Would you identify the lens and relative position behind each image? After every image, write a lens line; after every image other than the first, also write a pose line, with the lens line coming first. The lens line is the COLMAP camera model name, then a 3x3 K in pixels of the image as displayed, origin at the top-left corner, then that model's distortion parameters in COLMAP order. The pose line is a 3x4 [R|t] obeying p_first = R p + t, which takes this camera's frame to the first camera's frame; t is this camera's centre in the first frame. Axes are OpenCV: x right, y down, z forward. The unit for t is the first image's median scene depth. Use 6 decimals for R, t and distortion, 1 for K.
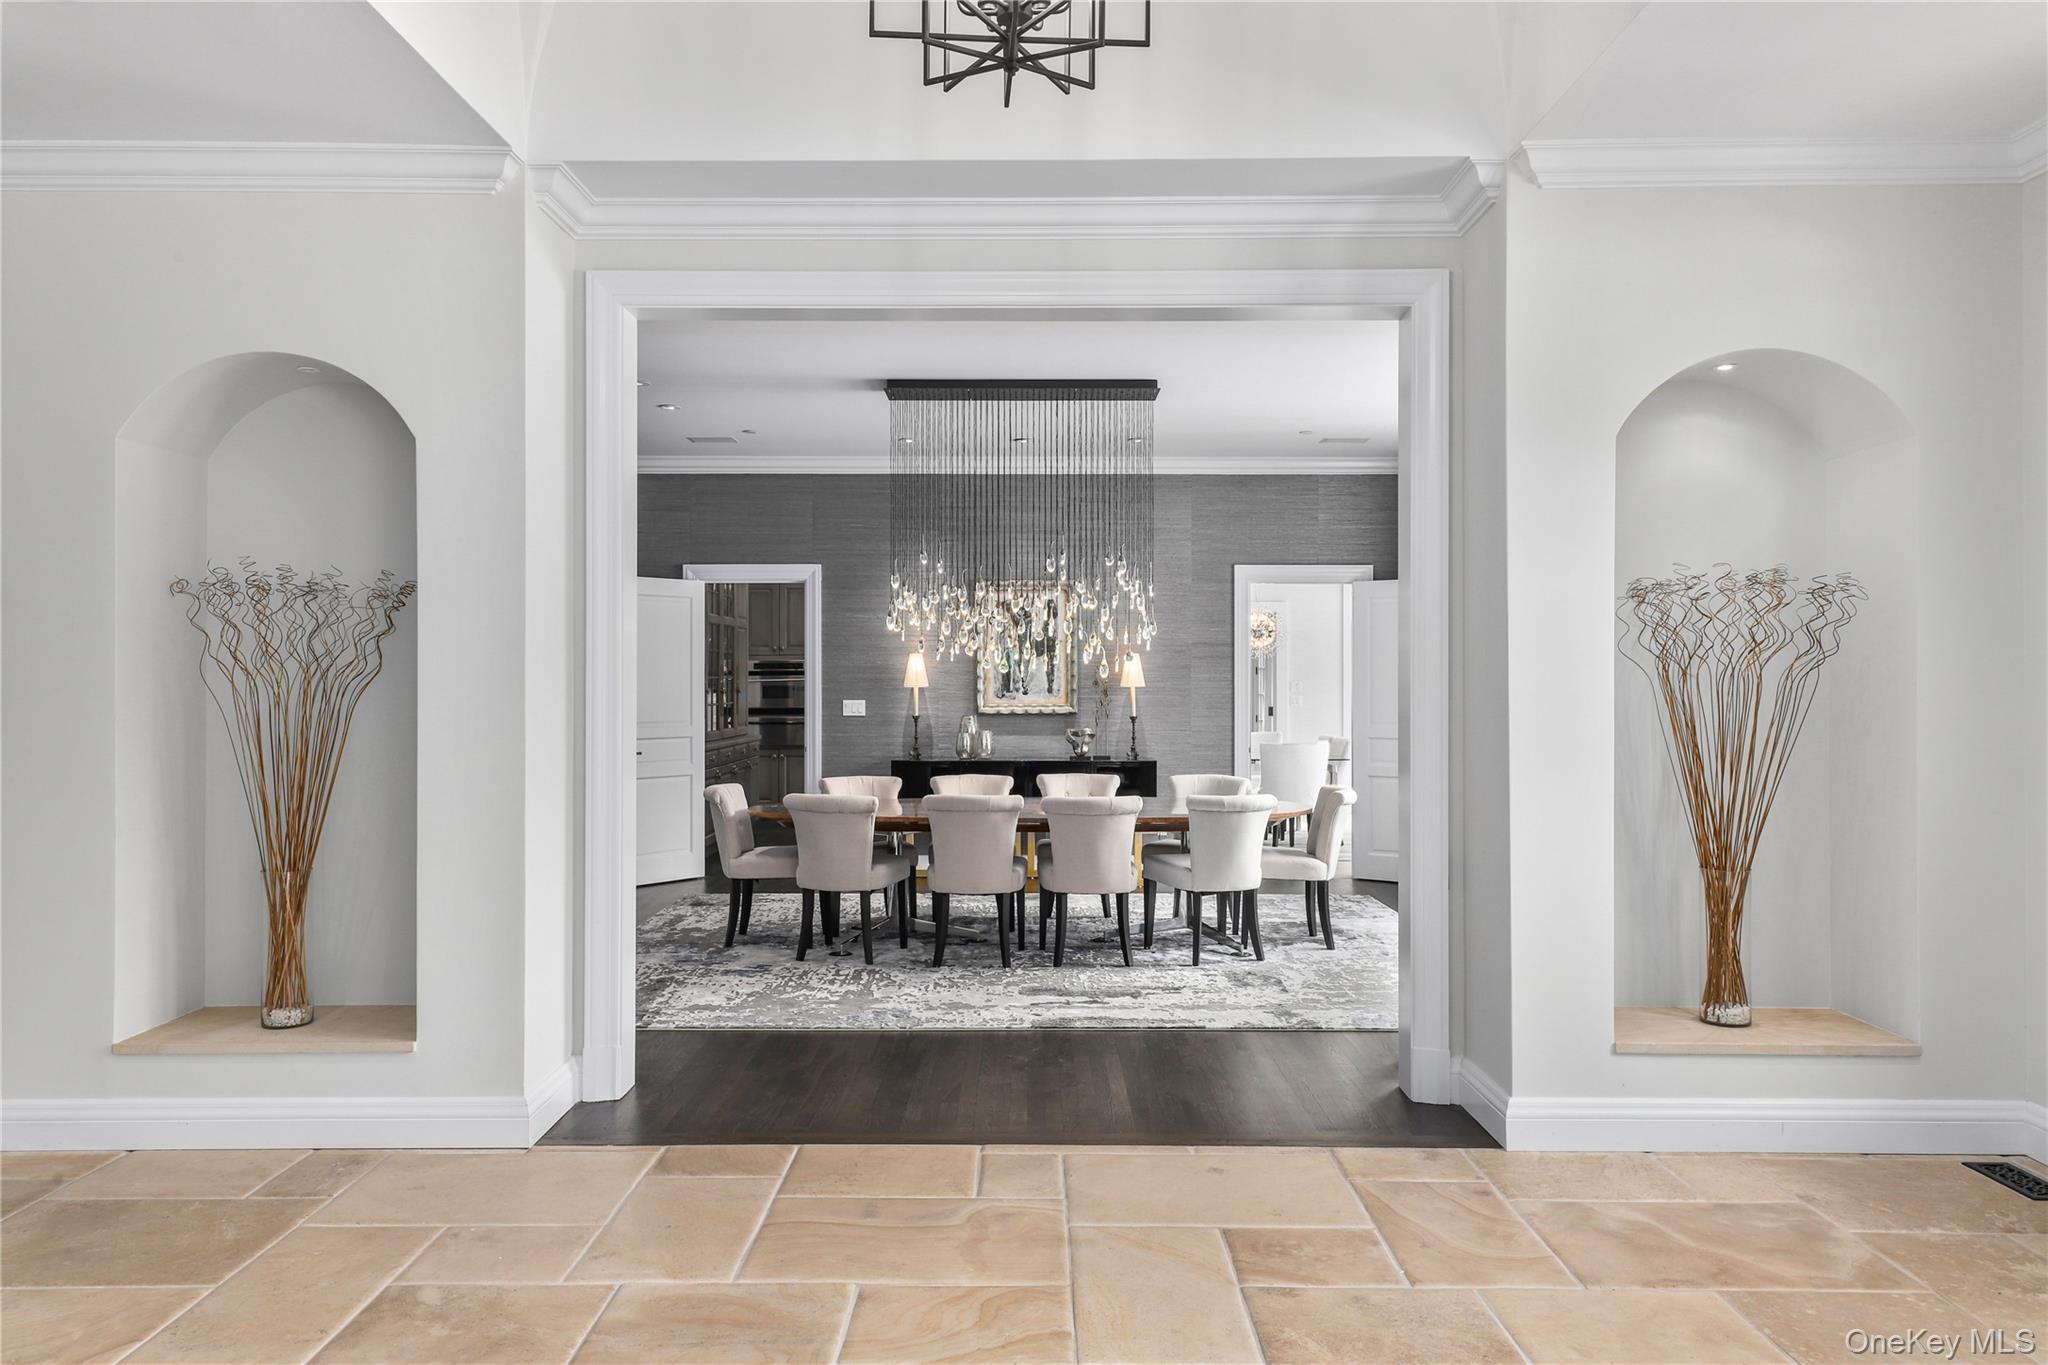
lens RADIAL K [[1420.2, 0, 1022.1], [0, 1420.2, 684.6], [0, 0, 1]] dist [0.000388, 0.000126]
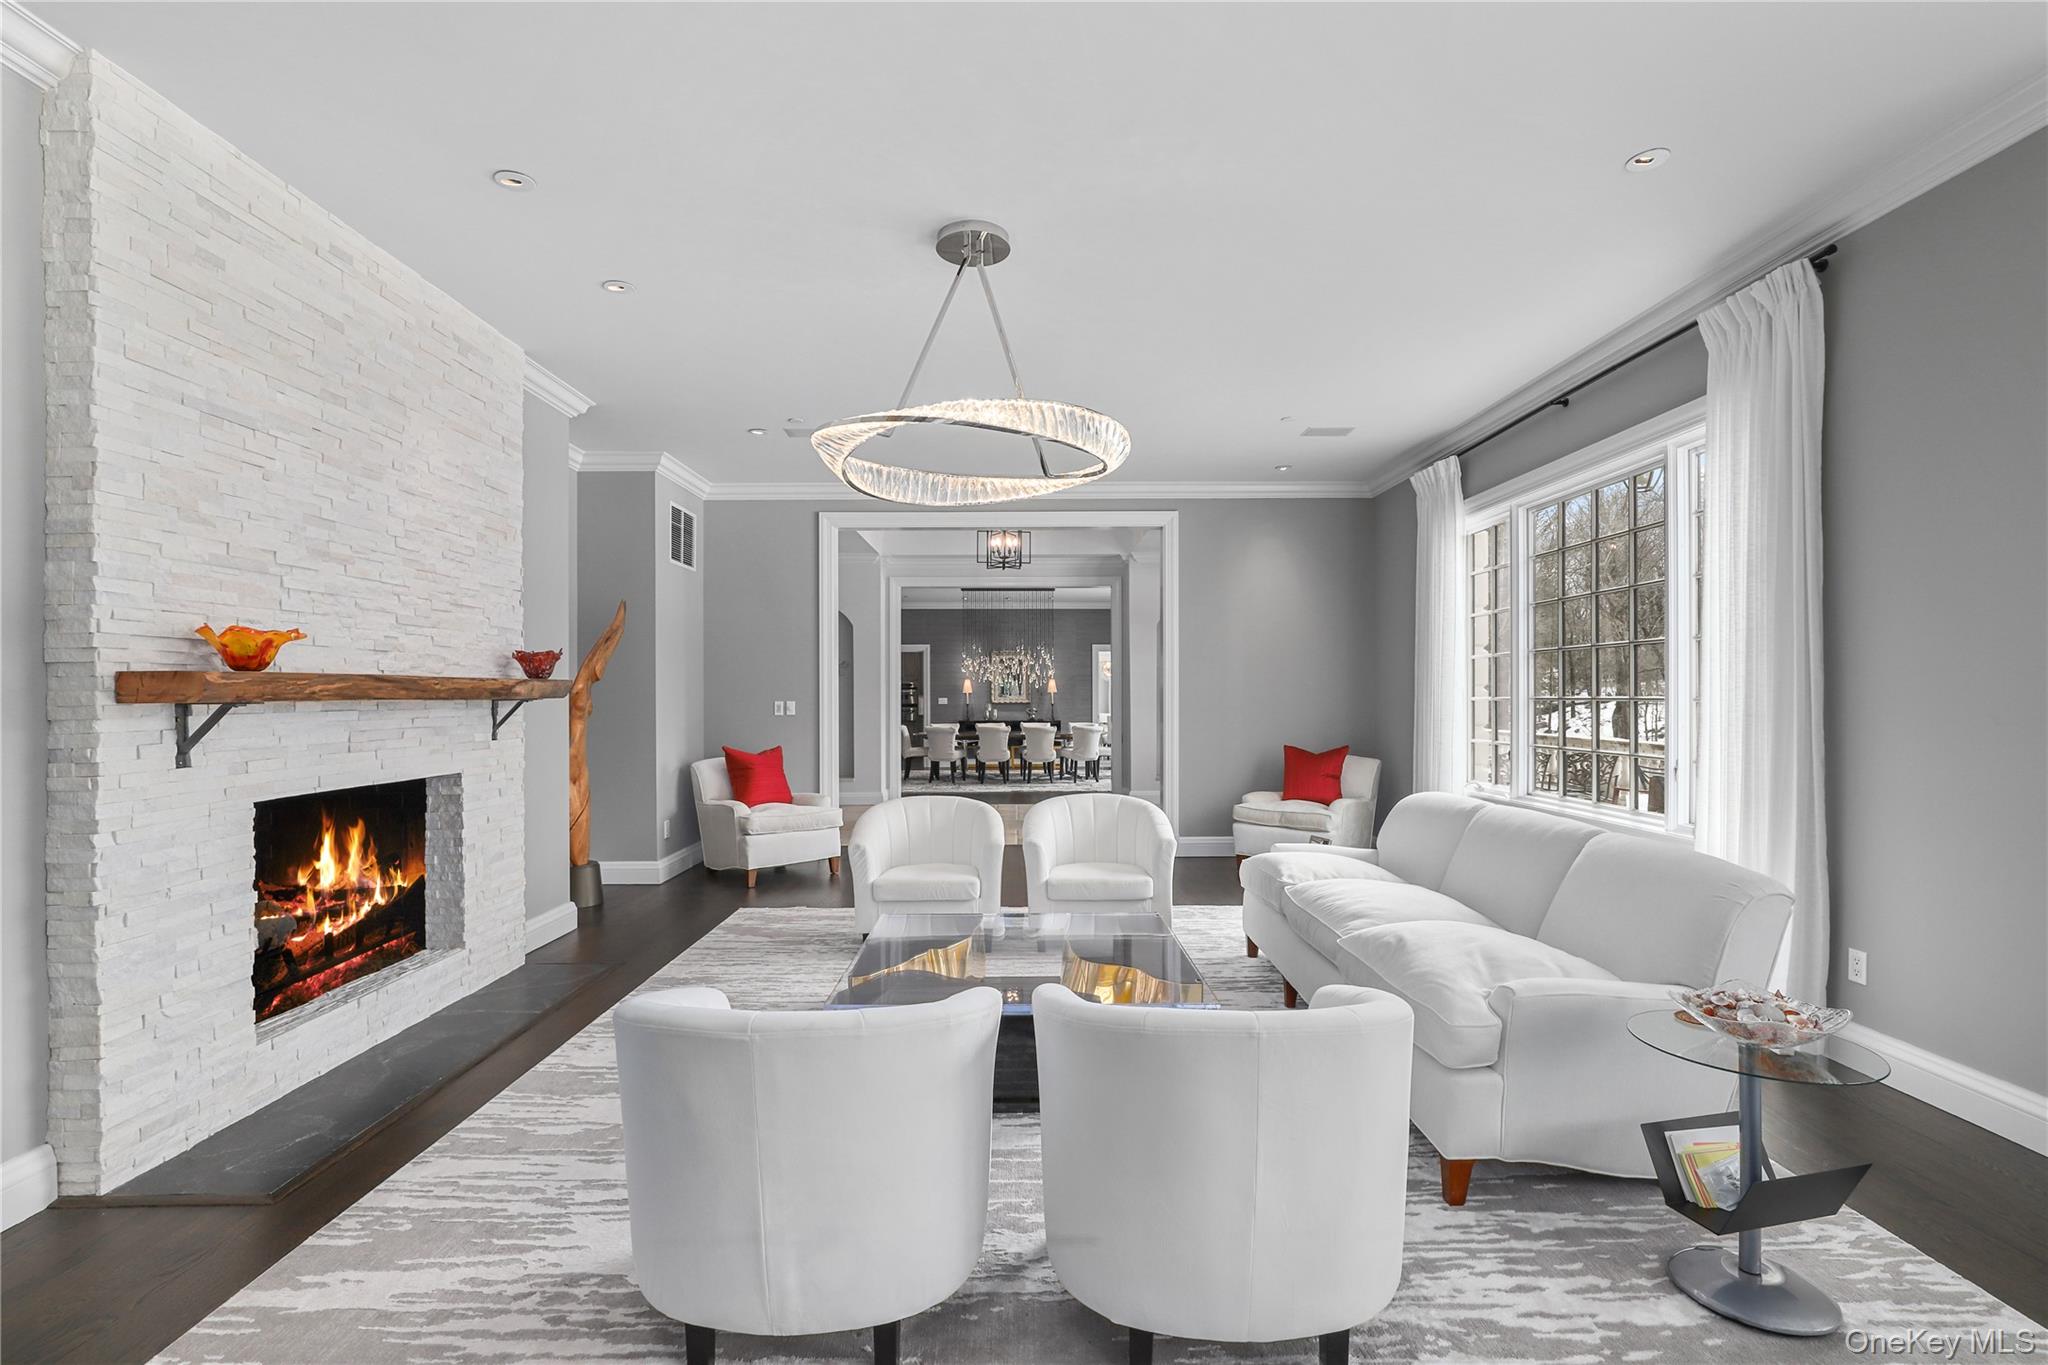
lens RADIAL K [[936.0, 0, 1017.4], [0, 936.0, 694.8], [0, 0, 1]] dist [-0.009669, 0.000342]
pose [[0.999981, -0.001096, 0.006044, 0.005405], [0.001132, 0.999982, -0.005971, 0.016233], [-0.006037, 0.005978, 0.999964, -0.707398]]
